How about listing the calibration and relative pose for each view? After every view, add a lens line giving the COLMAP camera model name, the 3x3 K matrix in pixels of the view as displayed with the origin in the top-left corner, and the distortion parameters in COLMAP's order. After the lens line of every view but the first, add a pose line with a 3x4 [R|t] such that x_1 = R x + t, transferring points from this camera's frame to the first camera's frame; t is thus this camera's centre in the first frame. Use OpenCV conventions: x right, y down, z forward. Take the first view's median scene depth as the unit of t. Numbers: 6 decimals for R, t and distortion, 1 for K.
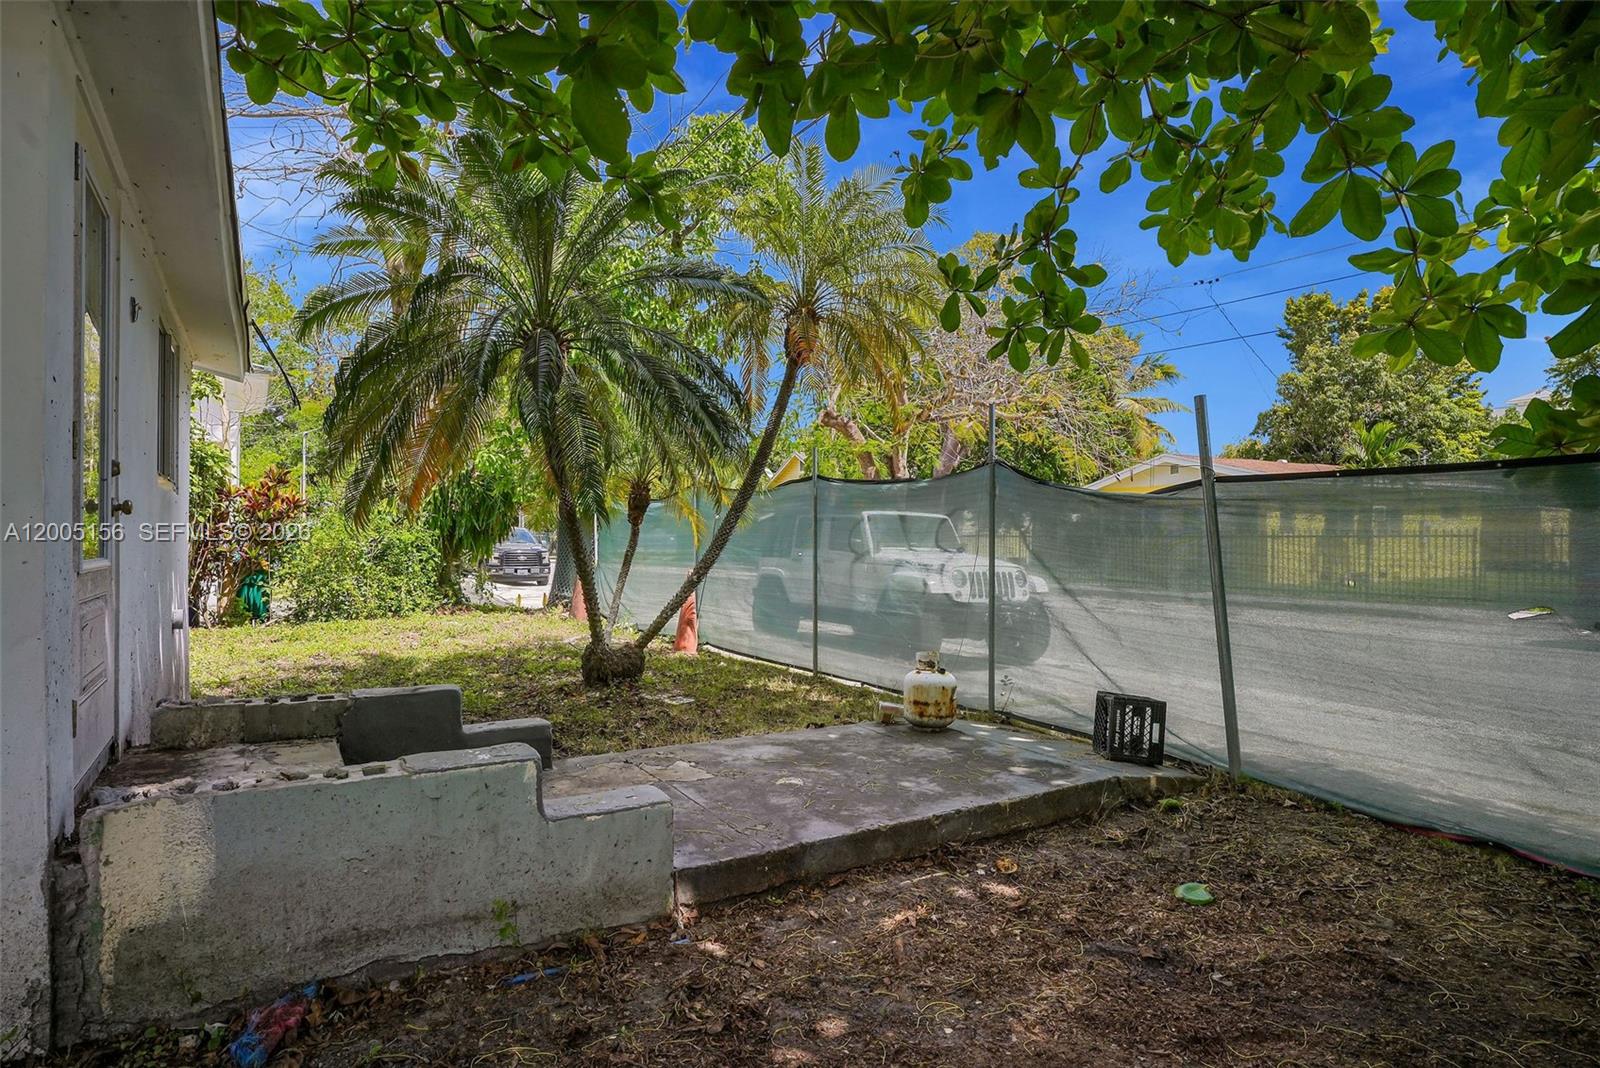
lens RADIAL K [[884.9, 0, 800.0], [0, 884.9, 534.0], [0, 0, 1]] dist [0.003712, -0.000677]
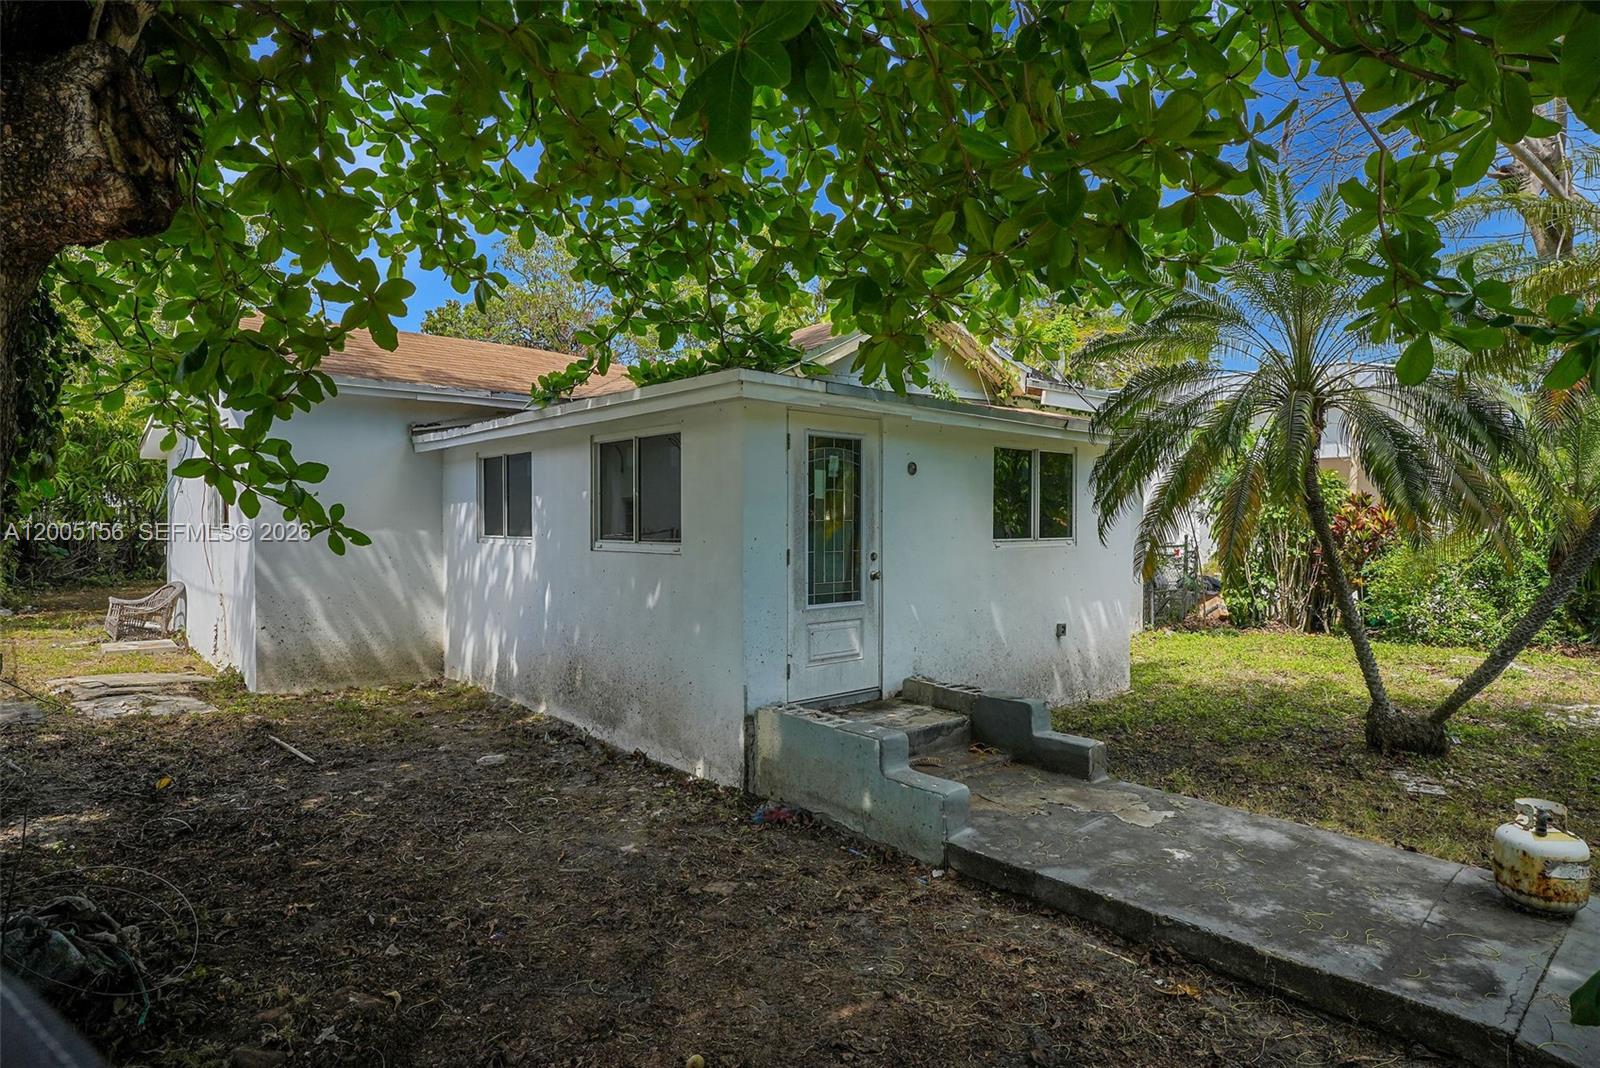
lens RADIAL K [[884.9, 0, 800.0], [0, 884.9, 534.0], [0, 0, 1]] dist [0.003712, -0.000677]
pose [[0.171319, 0.009883, -0.985166, 1.048933], [0.007108, 0.999911, 0.011267, -0.134699], [0.985190, -0.008933, 0.171234, 0.396218]]
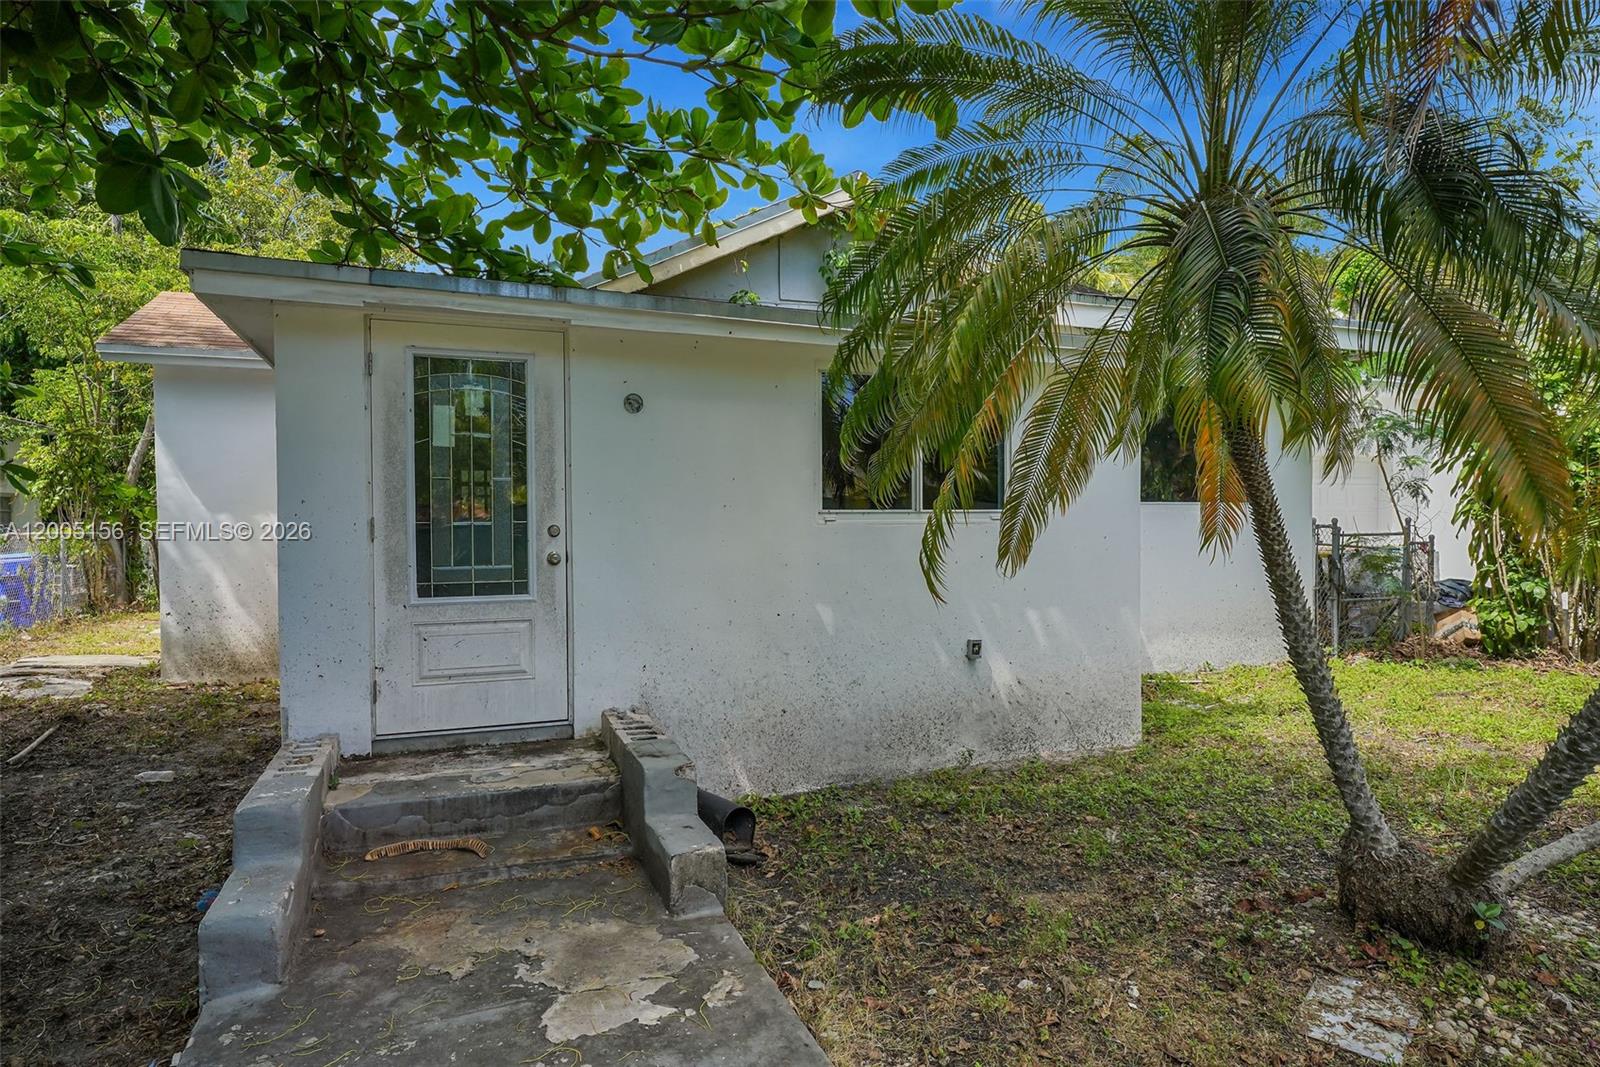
lens RADIAL K [[902.4, 0, 800.0], [0, 902.4, 533.5], [0, 0, 1]] dist [-0.002799, -0.000716]
pose [[-0.180703, 0.007350, -0.983510, 0.499877], [0.012528, 0.999908, 0.005171, -0.067652], [0.983458, -0.011387, -0.180779, 1.396409]]
